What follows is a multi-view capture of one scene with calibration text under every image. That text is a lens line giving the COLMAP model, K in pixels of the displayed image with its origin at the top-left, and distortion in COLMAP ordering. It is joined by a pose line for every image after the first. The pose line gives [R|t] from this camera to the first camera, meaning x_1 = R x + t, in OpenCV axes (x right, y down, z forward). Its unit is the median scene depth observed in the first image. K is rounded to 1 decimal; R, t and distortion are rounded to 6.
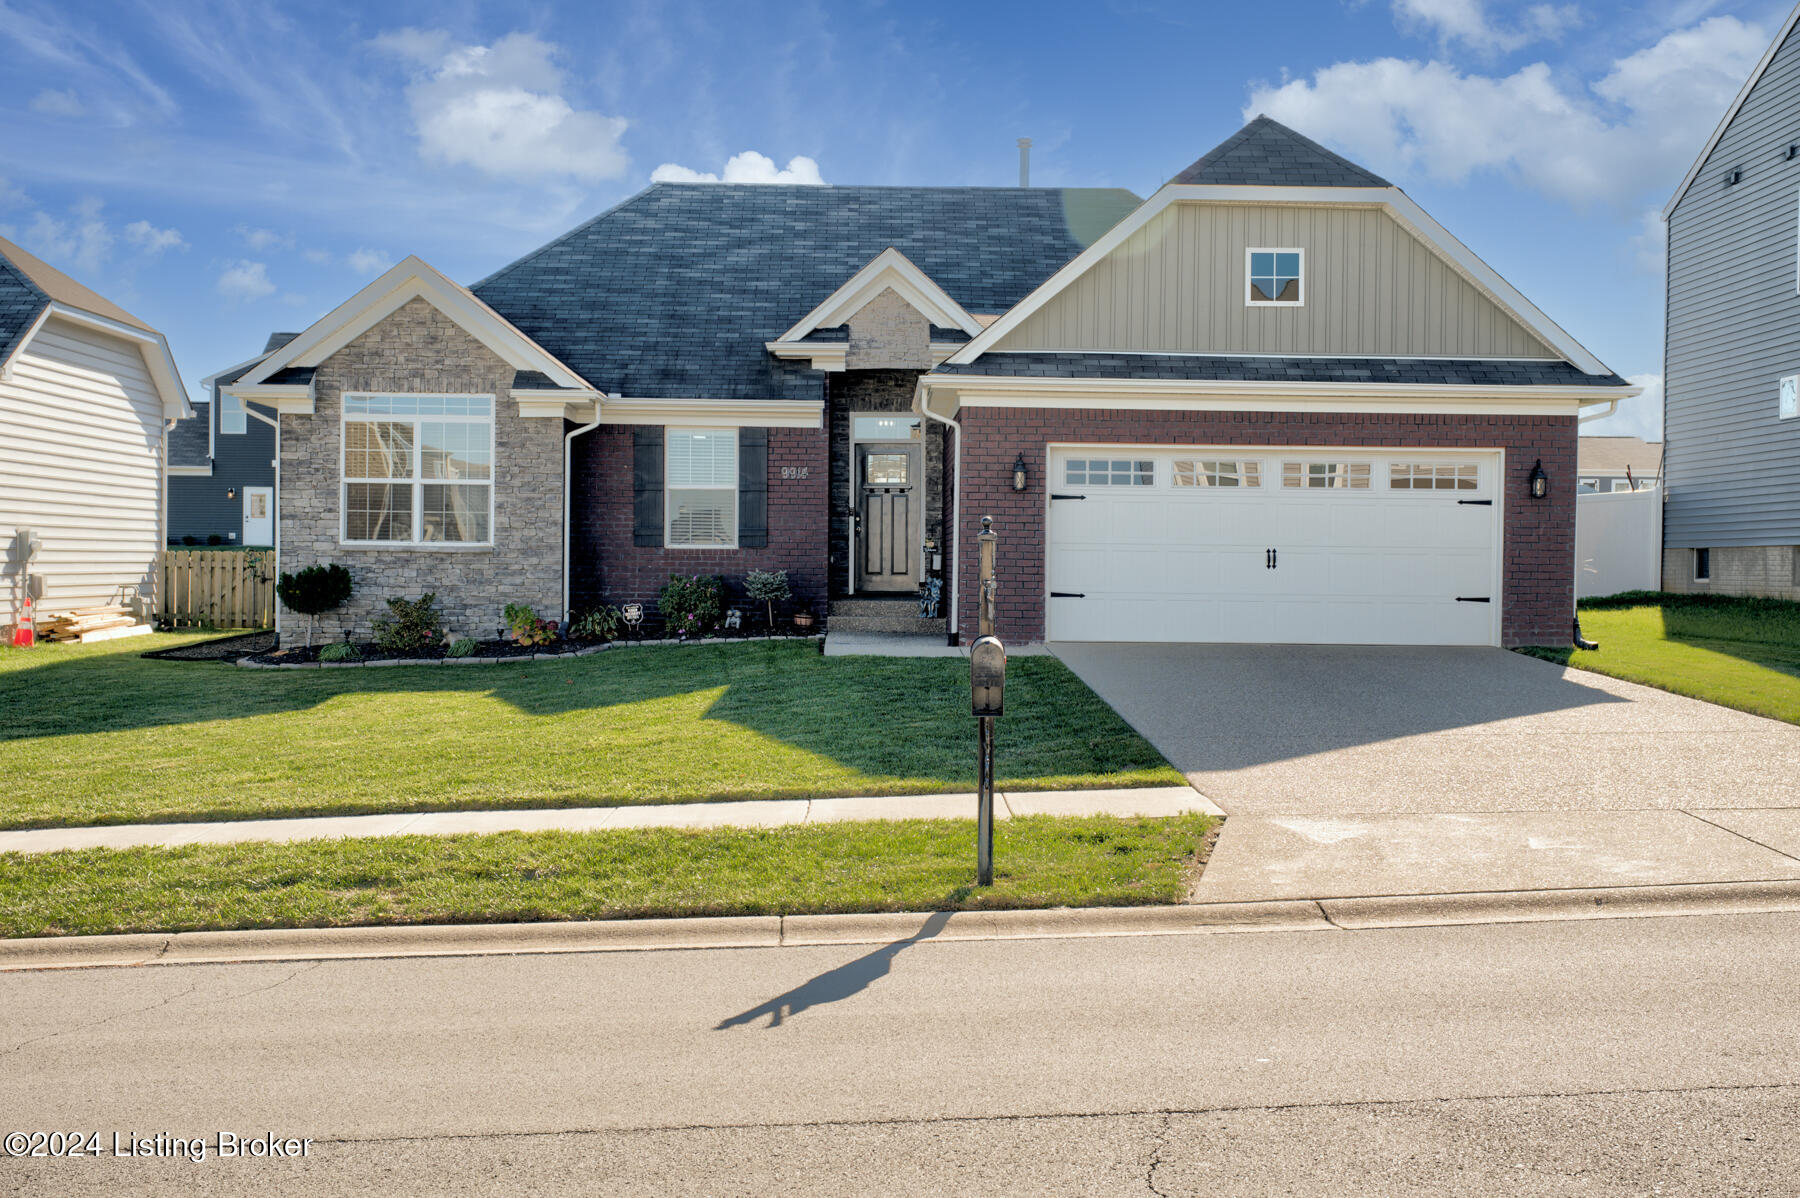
lens RADIAL K [[2177.6, 0, 936.5], [0, 2177.6, 598.8], [0, 0, 1]] dist [-0.005495, -0.008452]
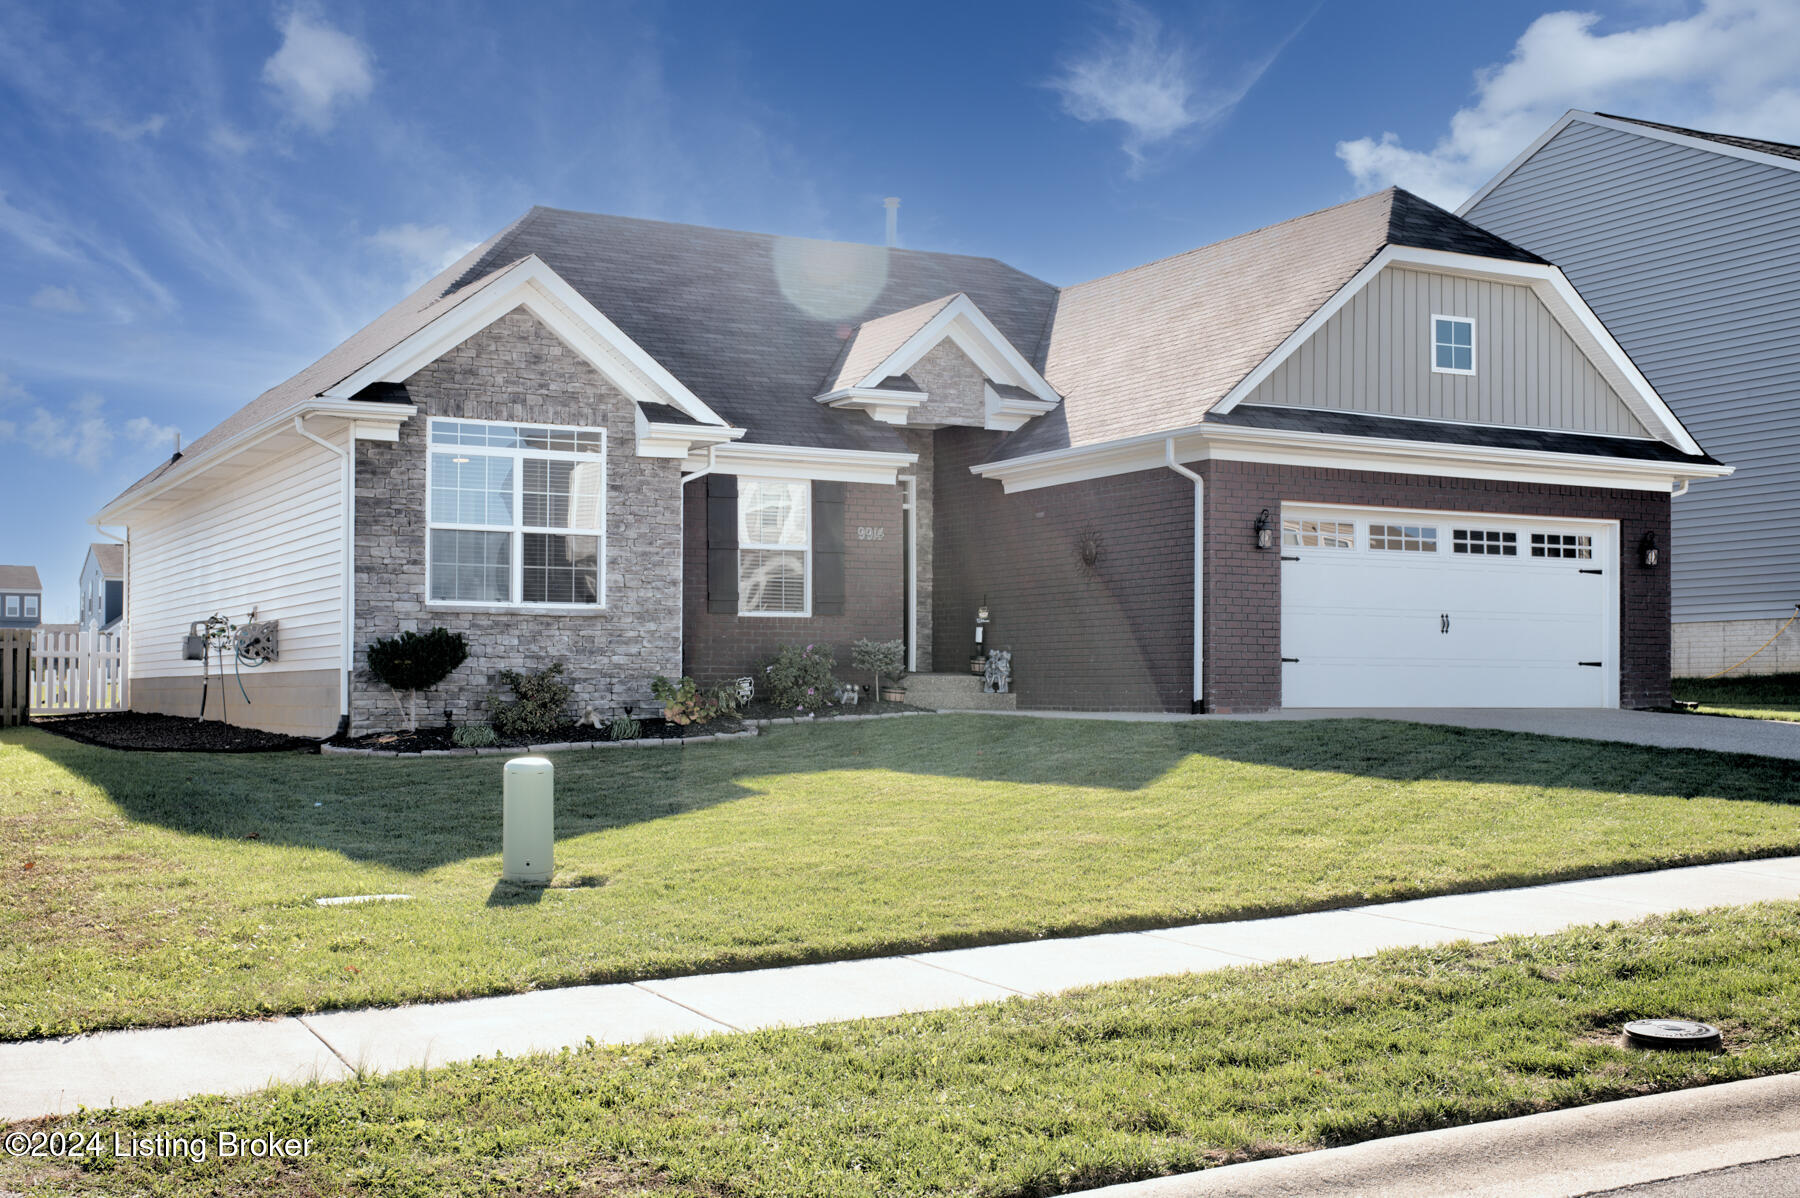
lens RADIAL K [[2128.2, 0, 903.6], [0, 2128.2, 658.0], [0, 0, 1]] dist [-0.004893, 0.002197]
pose [[0.891459, -0.000900, 0.453101, -0.473053], [0.014870, 0.999517, -0.027270, 0.018837], [-0.452858, 0.031048, 0.891042, 0.218292]]
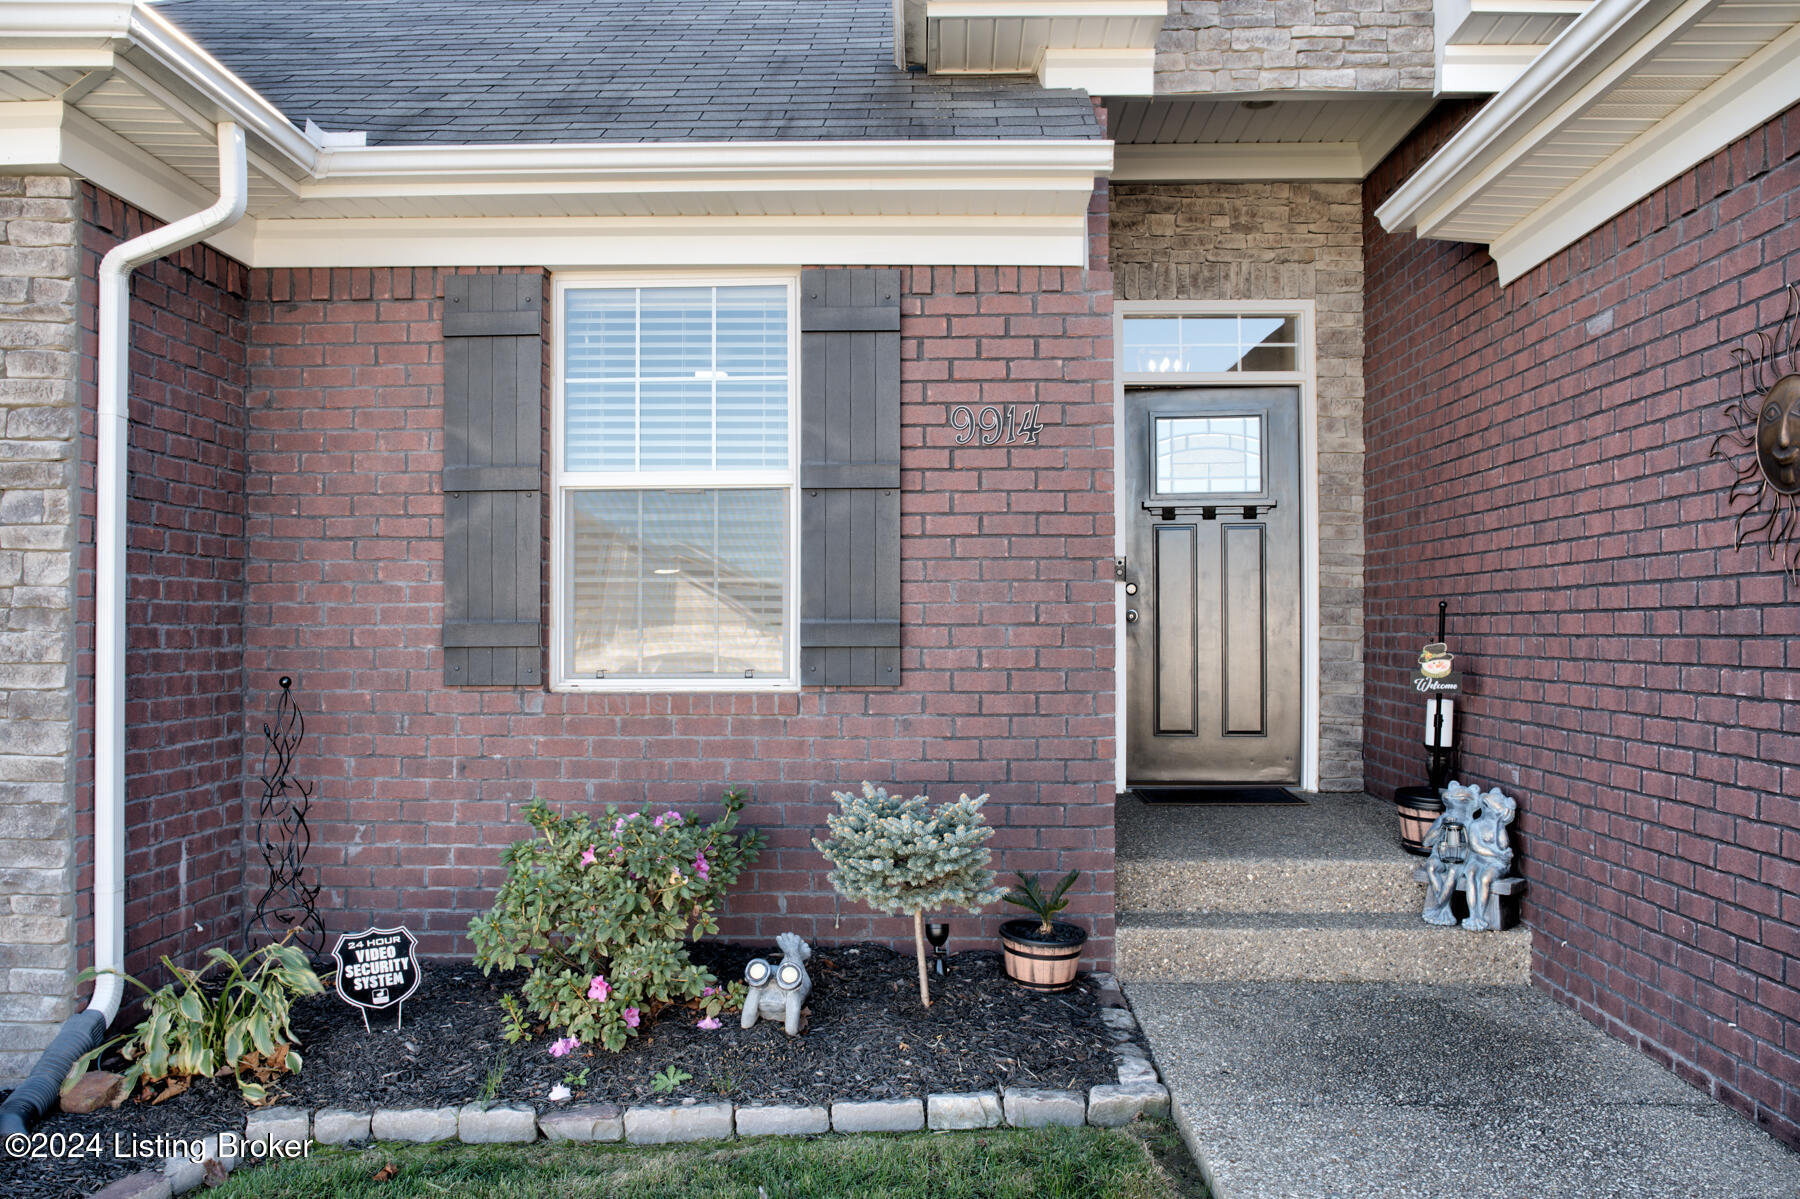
lens RADIAL K [[1412.0, 0, 906.1], [0, 1412.0, 627.8], [0, 0, 1]] dist [-0.052585, 0.002079]
pose [[0.998780, -0.008415, -0.048662, -0.071181], [0.007579, 0.999821, -0.017345, -0.029346], [0.048800, 0.016955, 0.998665, 0.851613]]
